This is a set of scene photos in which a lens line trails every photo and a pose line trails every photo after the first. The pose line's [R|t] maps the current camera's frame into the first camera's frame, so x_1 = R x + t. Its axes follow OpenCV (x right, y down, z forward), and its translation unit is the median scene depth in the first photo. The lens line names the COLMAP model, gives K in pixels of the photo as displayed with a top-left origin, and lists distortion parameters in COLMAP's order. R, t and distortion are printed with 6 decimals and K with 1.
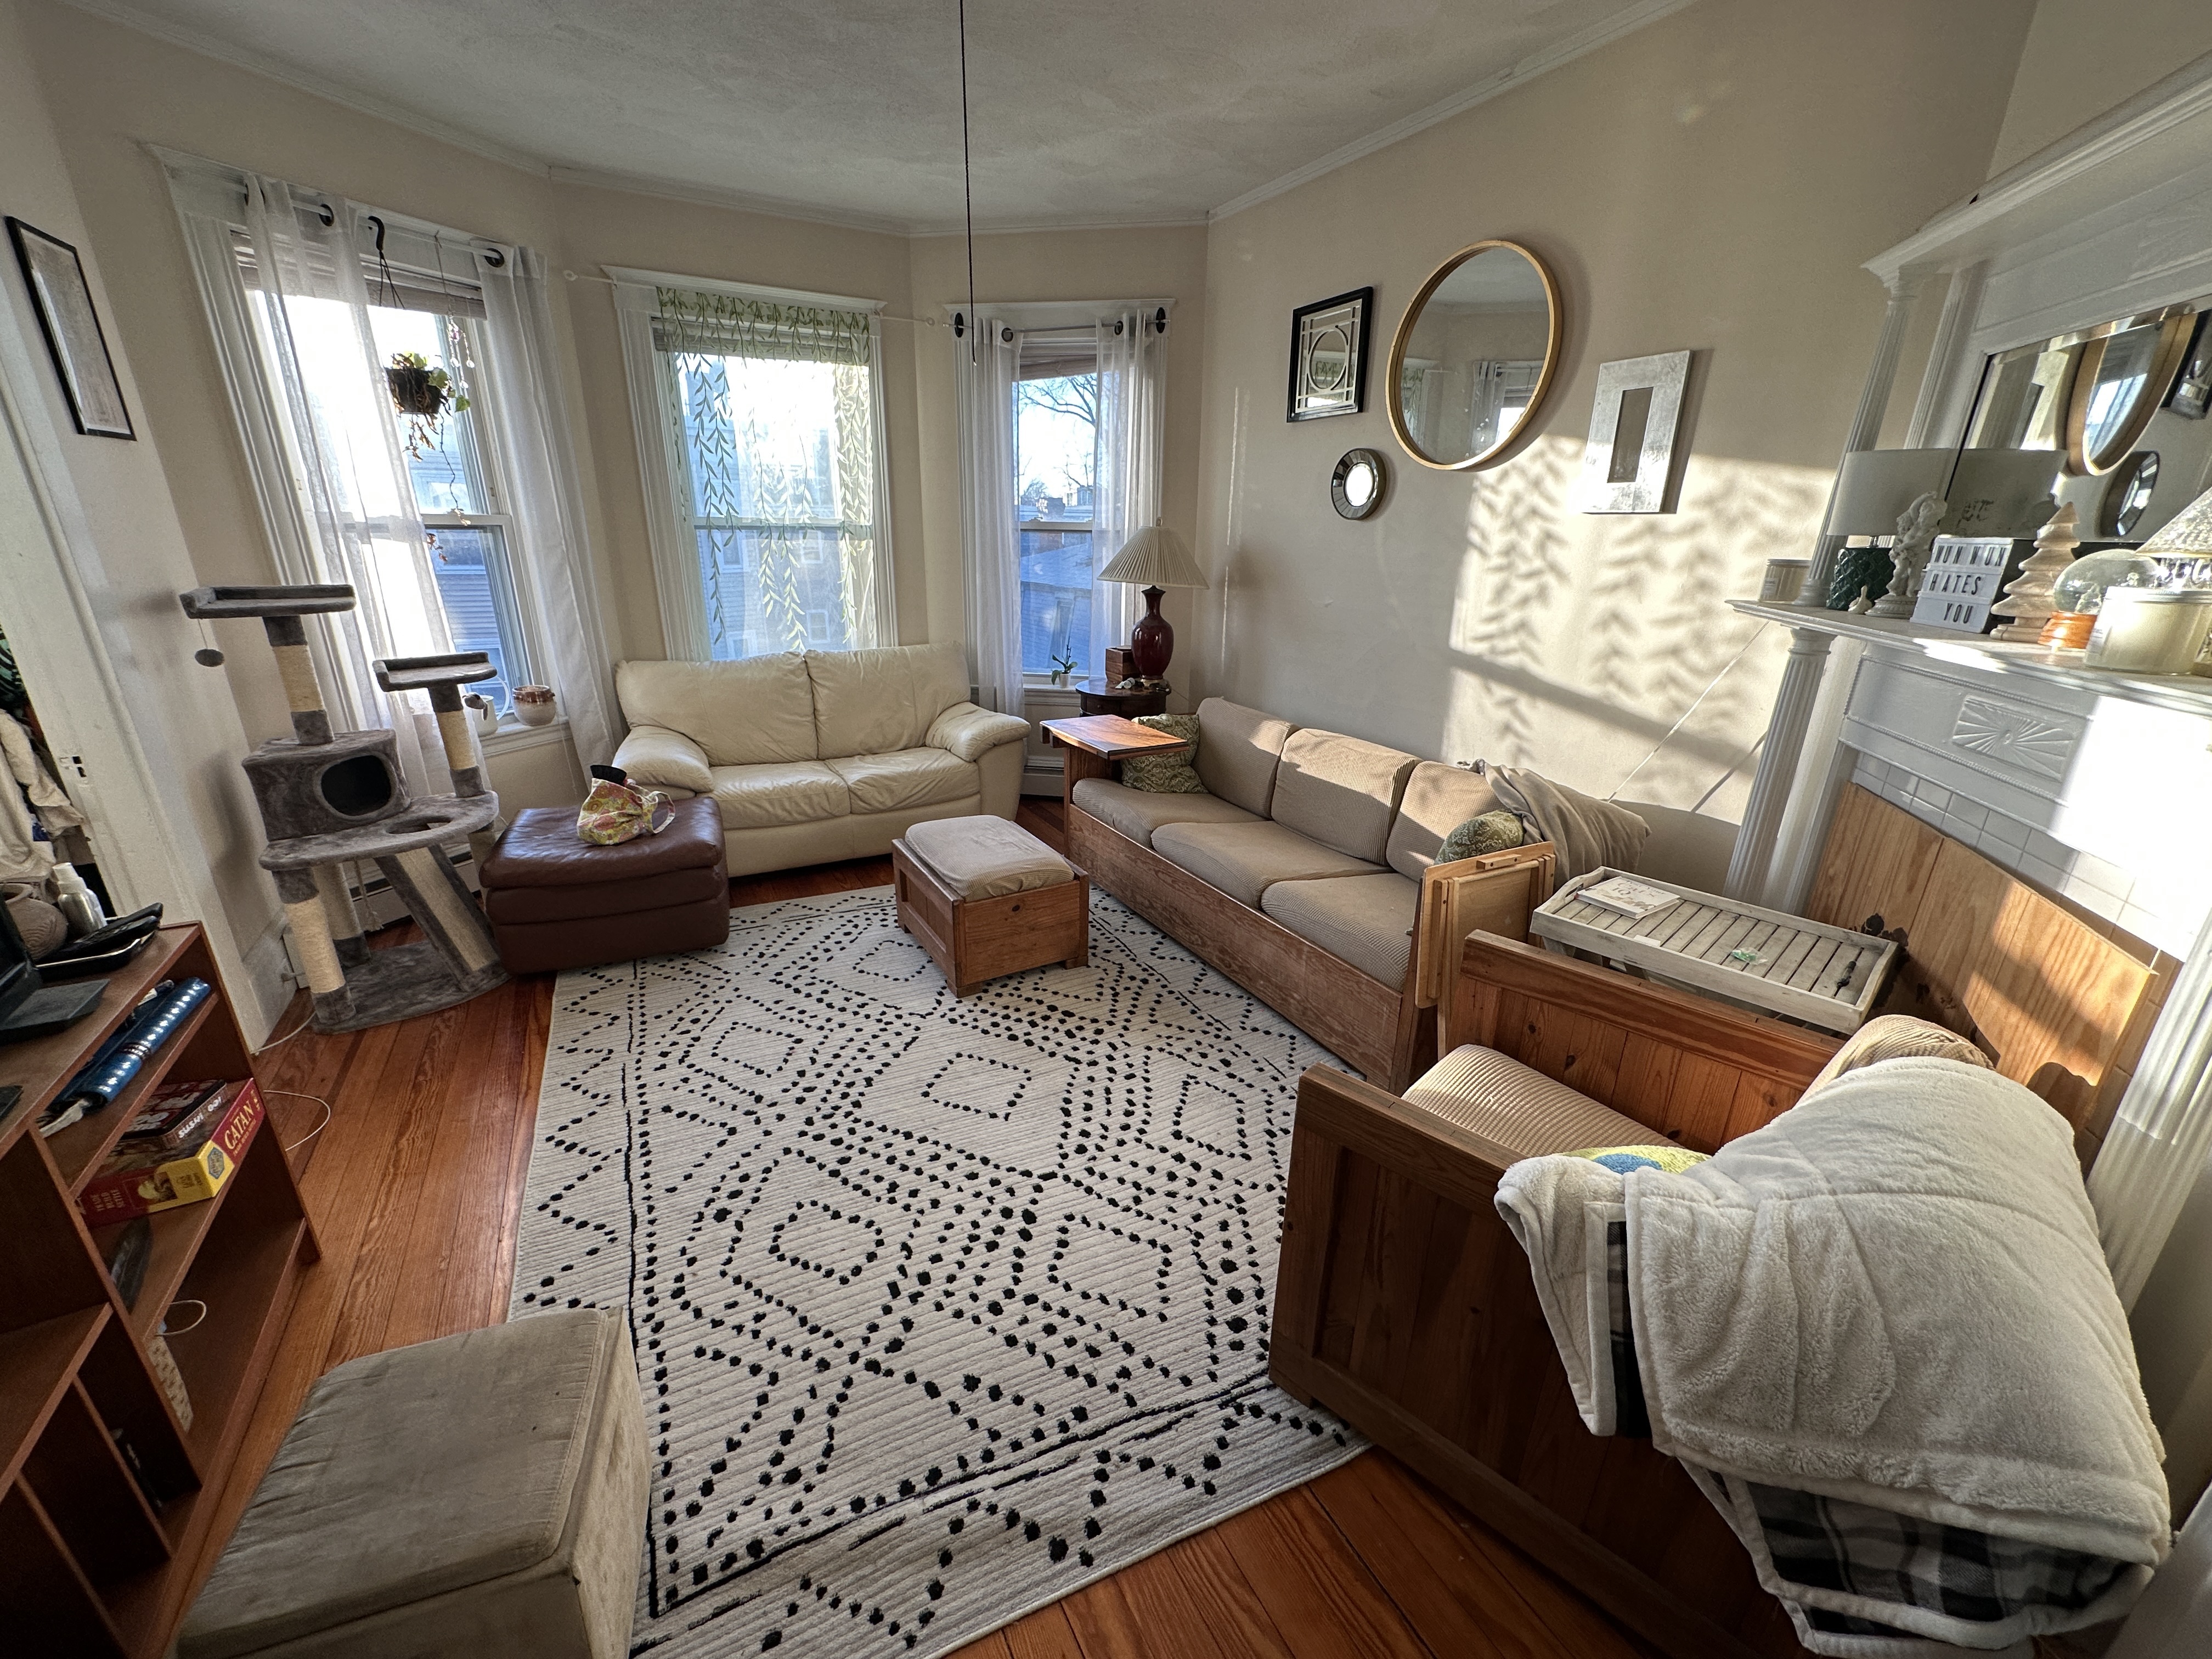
lens RADIAL K [[884.7, 0, 1107.2], [0, 884.7, 831.2], [0, 0, 1]] dist [0.000089, -0.000434]
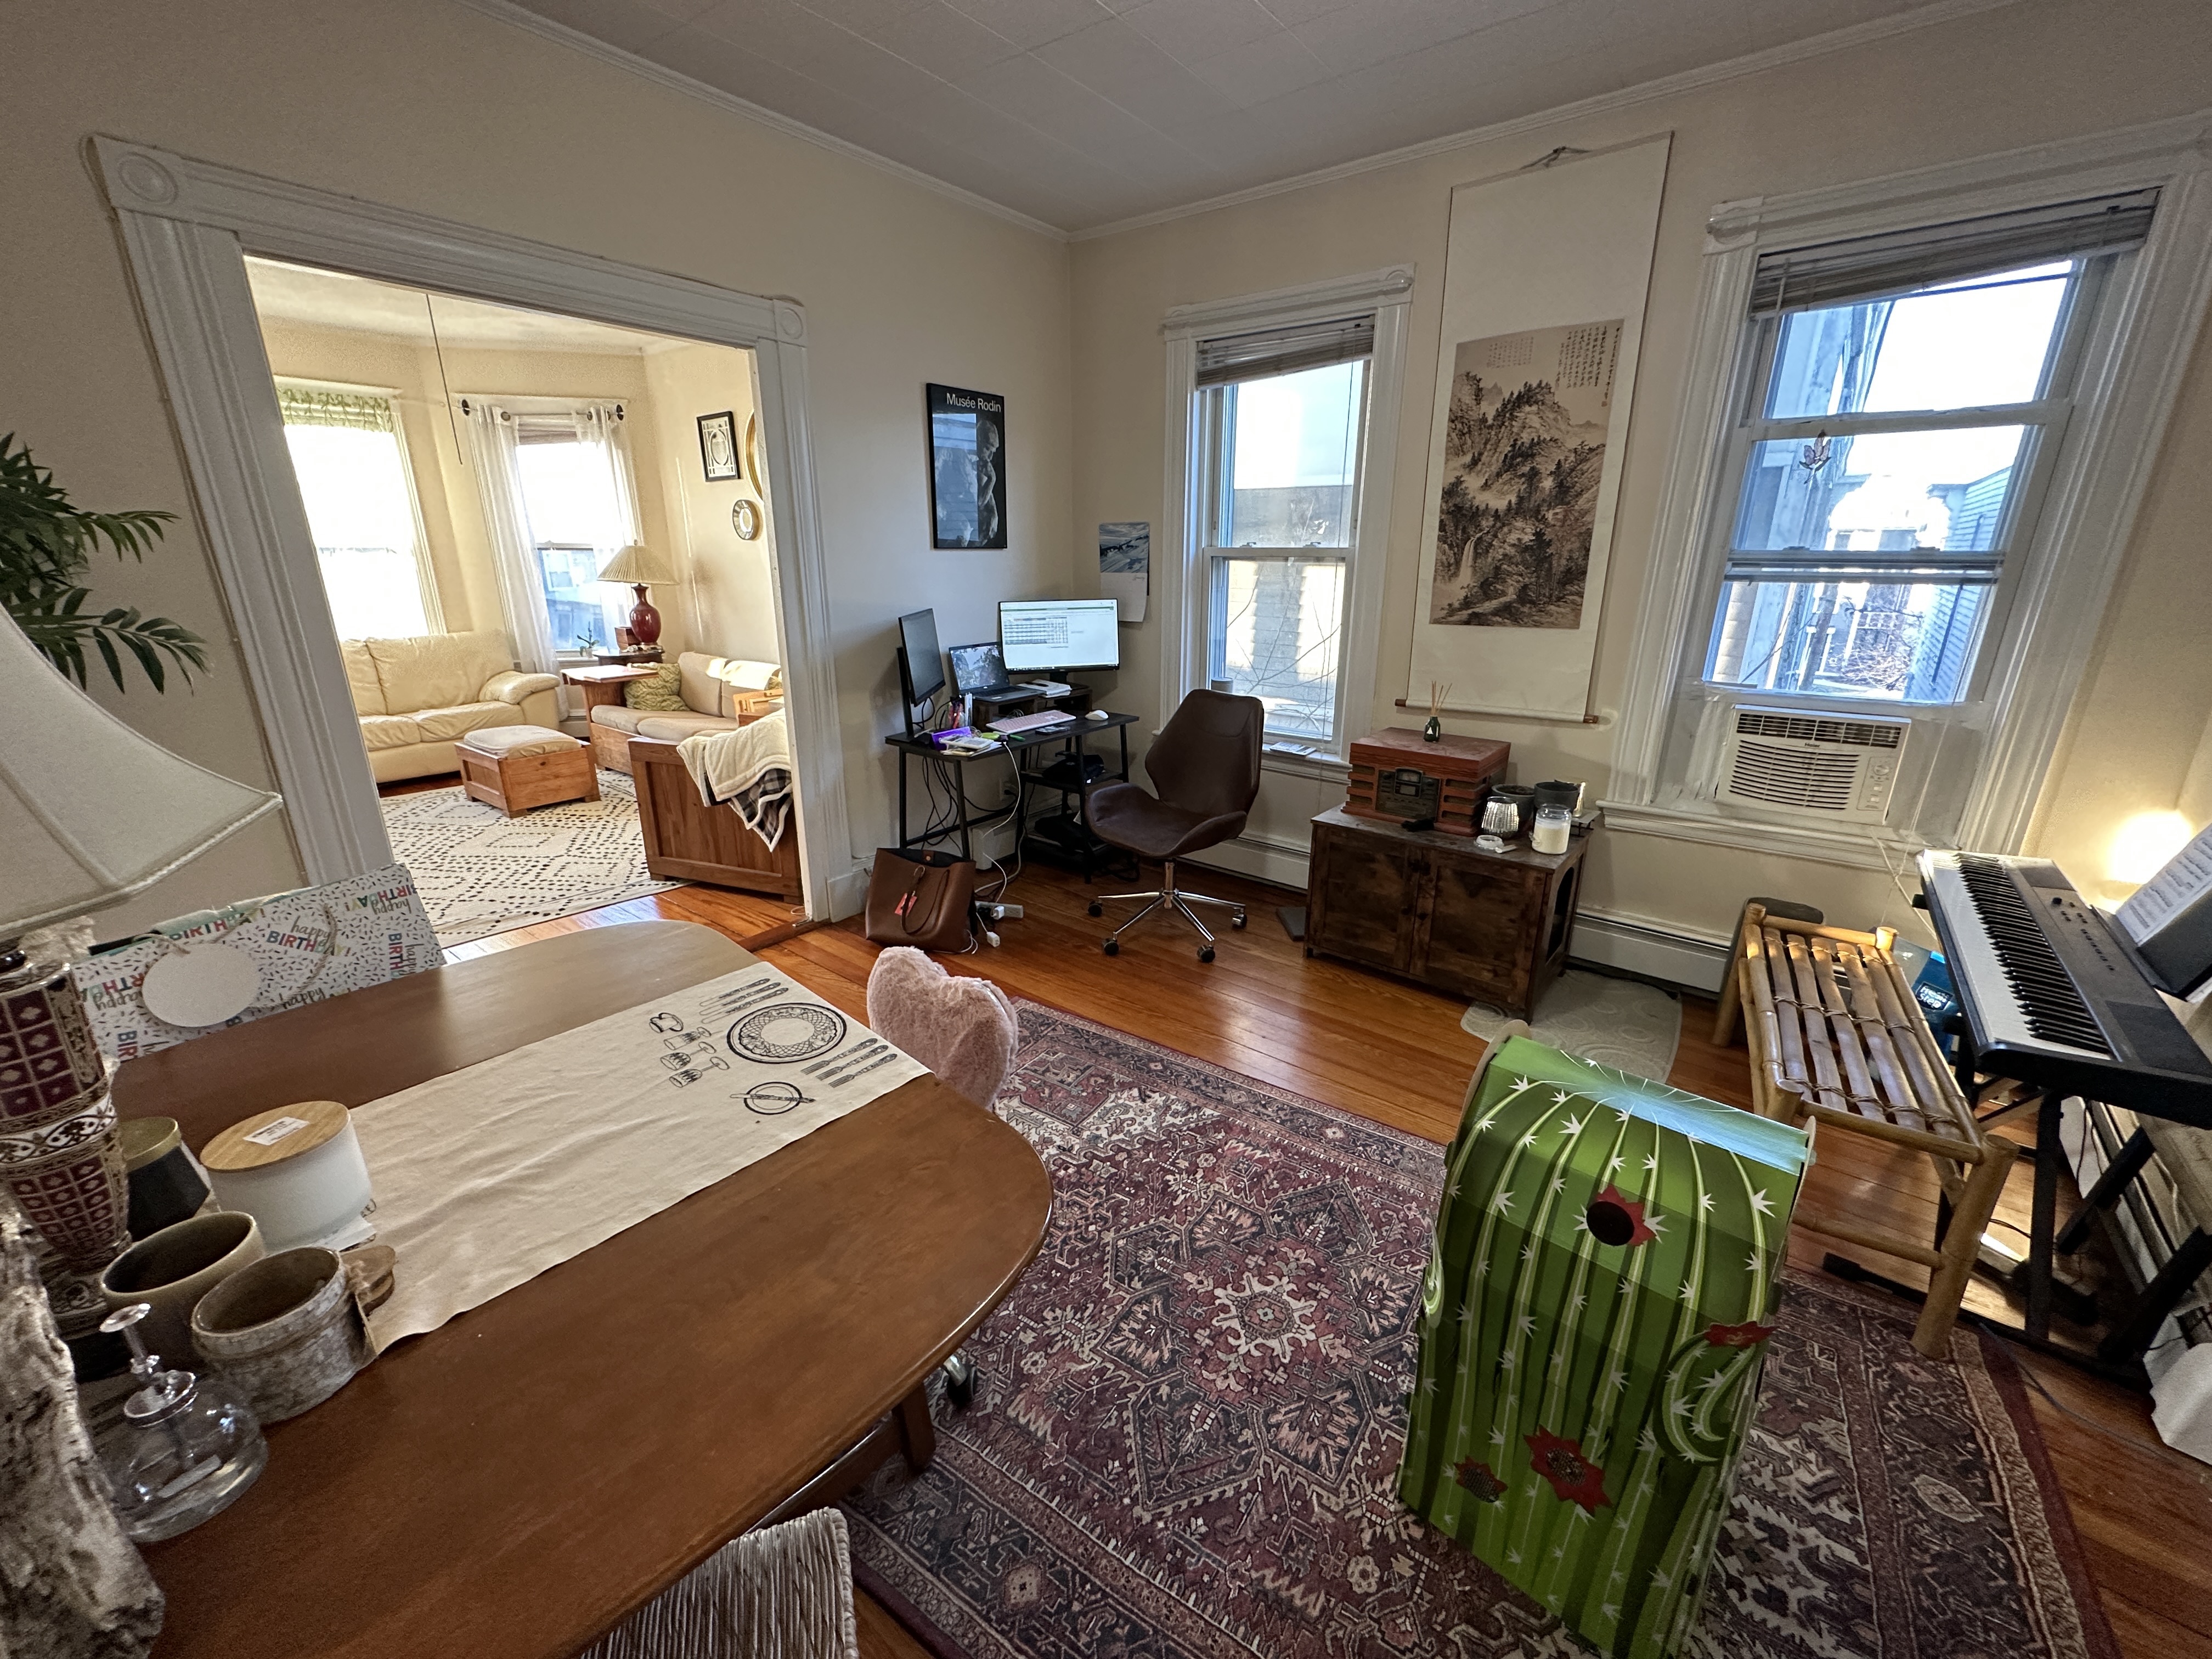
lens RADIAL K [[884.7, 0, 1107.2], [0, 884.7, 831.2], [0, 0, 1]] dist [0.000089, -0.000434]
pose [[0.921896, -0.127120, 0.365990, 0.312426], [0.135062, 0.990829, 0.003937, 0.425333], [-0.363134, 0.045802, 0.930610, -1.187869]]
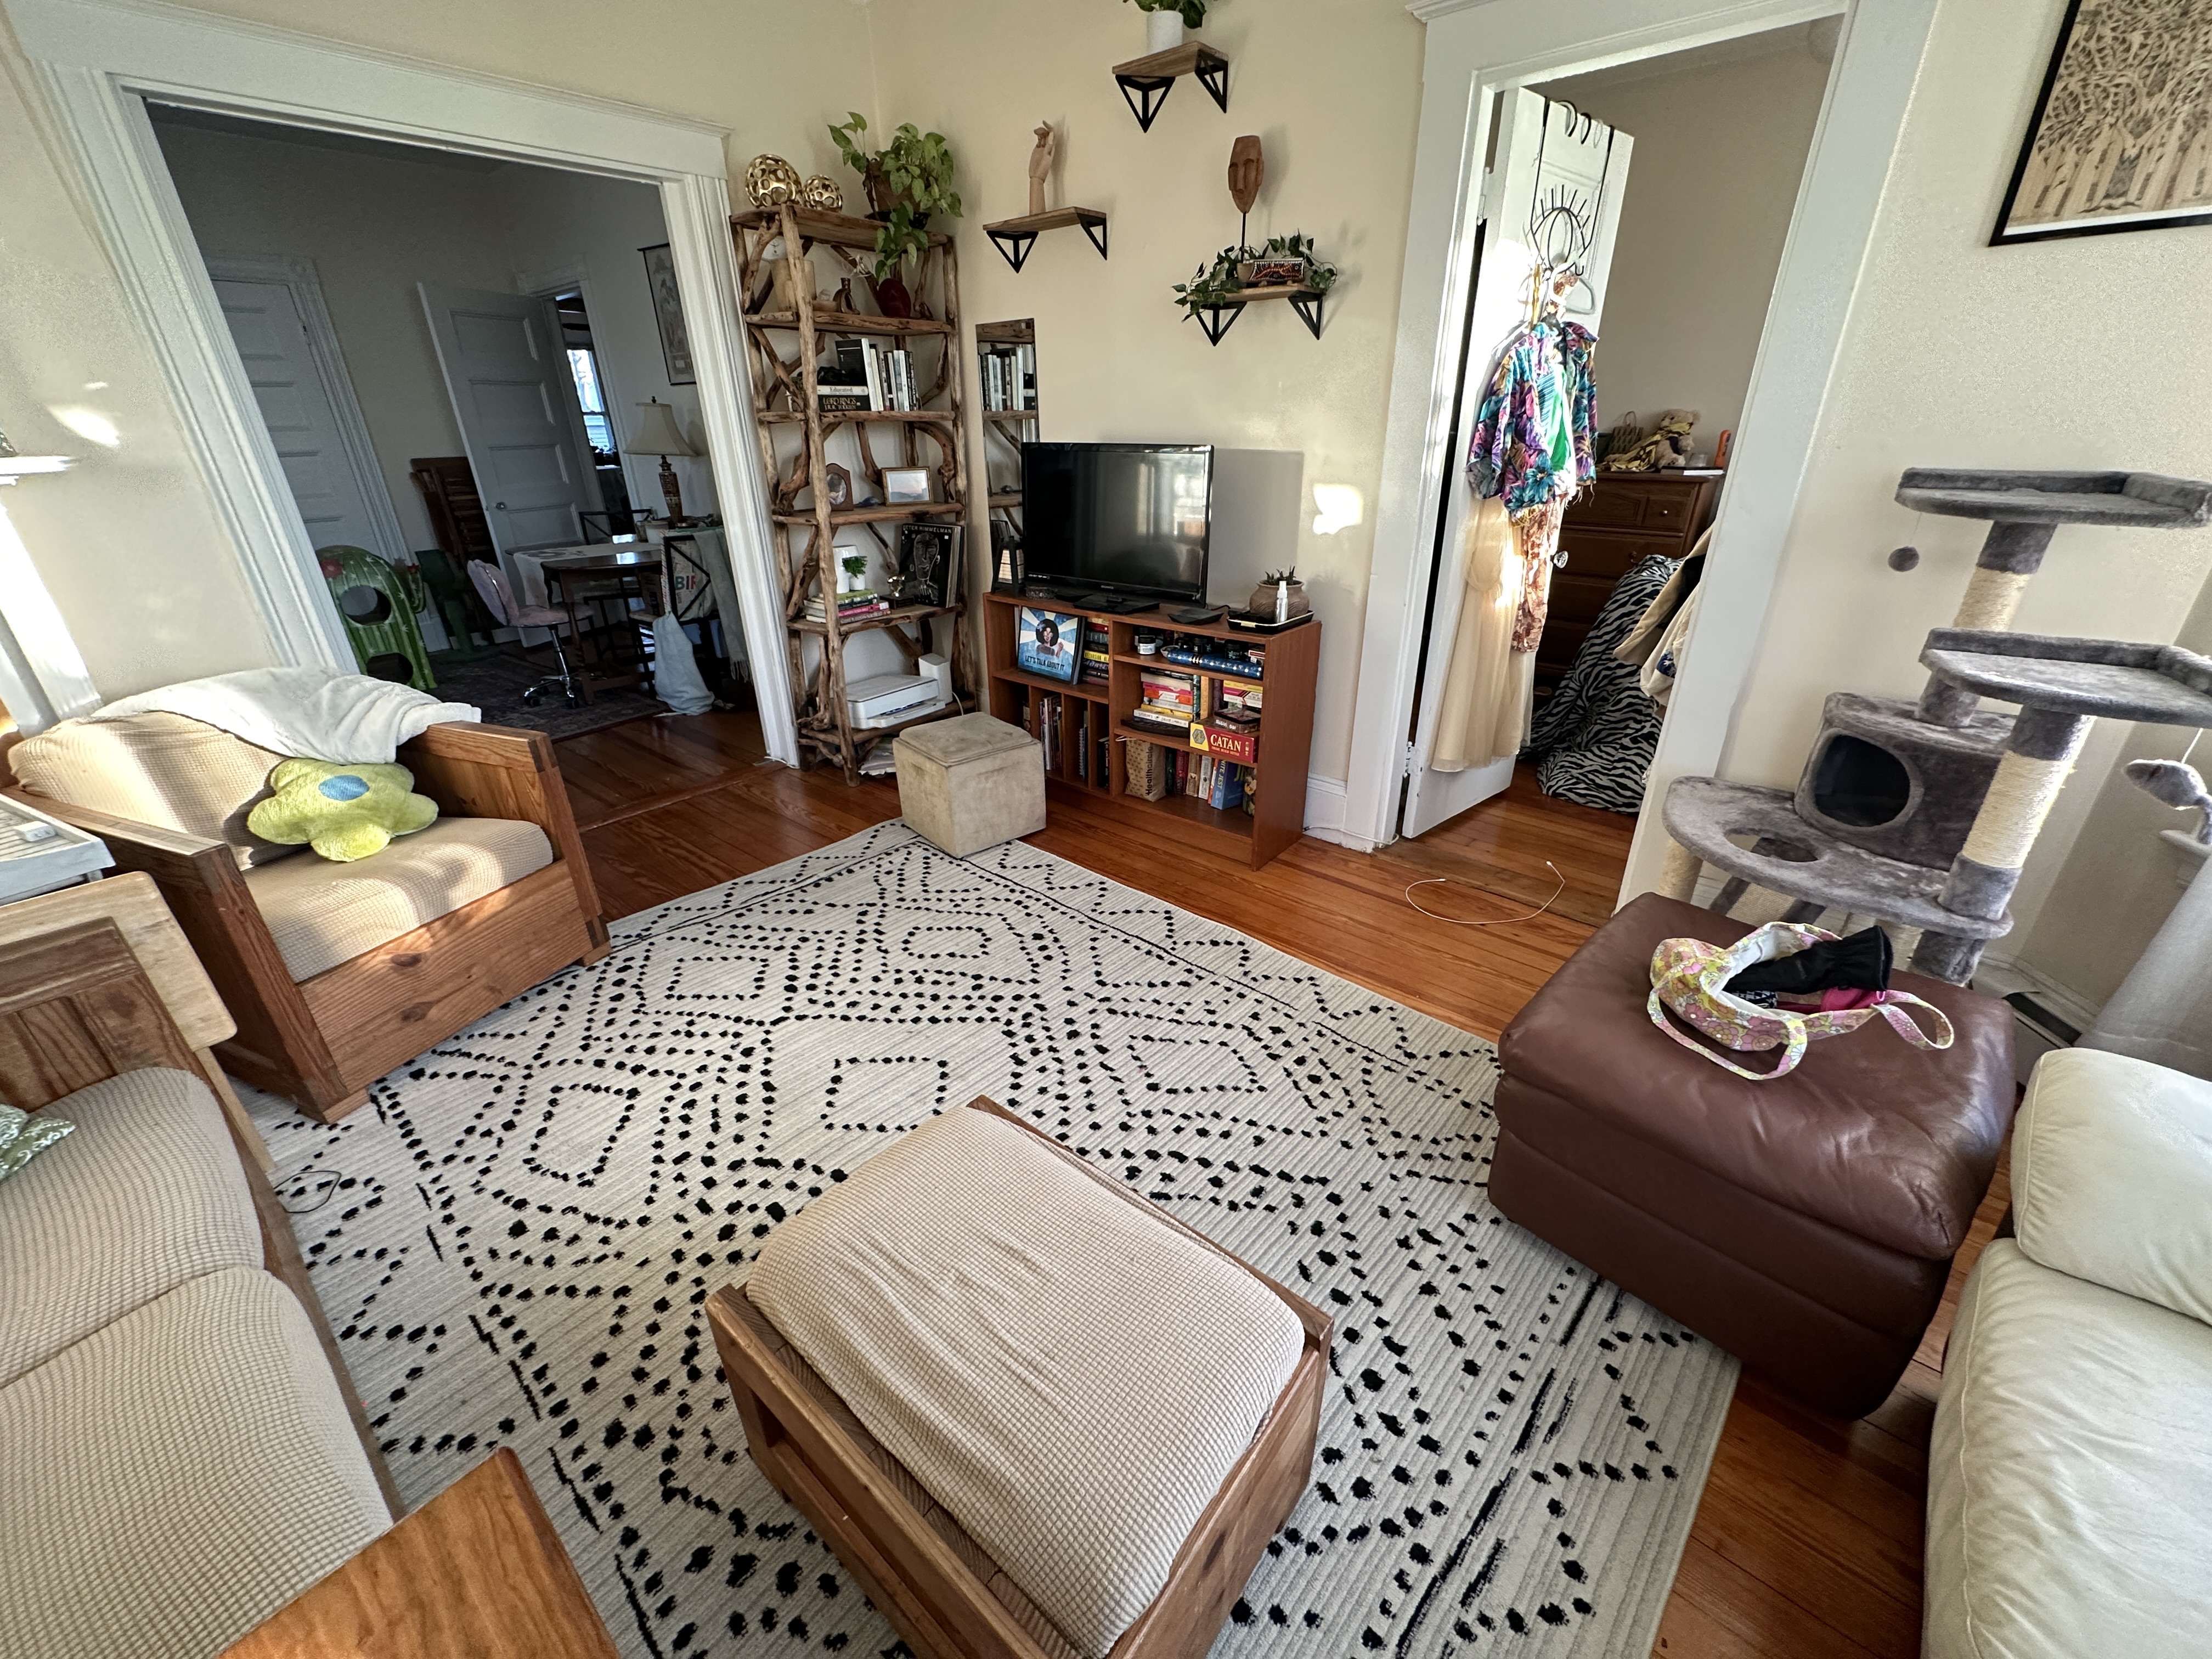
lens RADIAL K [[884.7, 0, 1107.2], [0, 884.7, 831.2], [0, 0, 1]] dist [0.000089, -0.000434]
pose [[-0.936205, 0.146893, -0.319283, -0.110667], [-0.117257, 0.725863, 0.677771, -0.459477], [0.331316, 0.671971, -0.662333, 1.436613]]
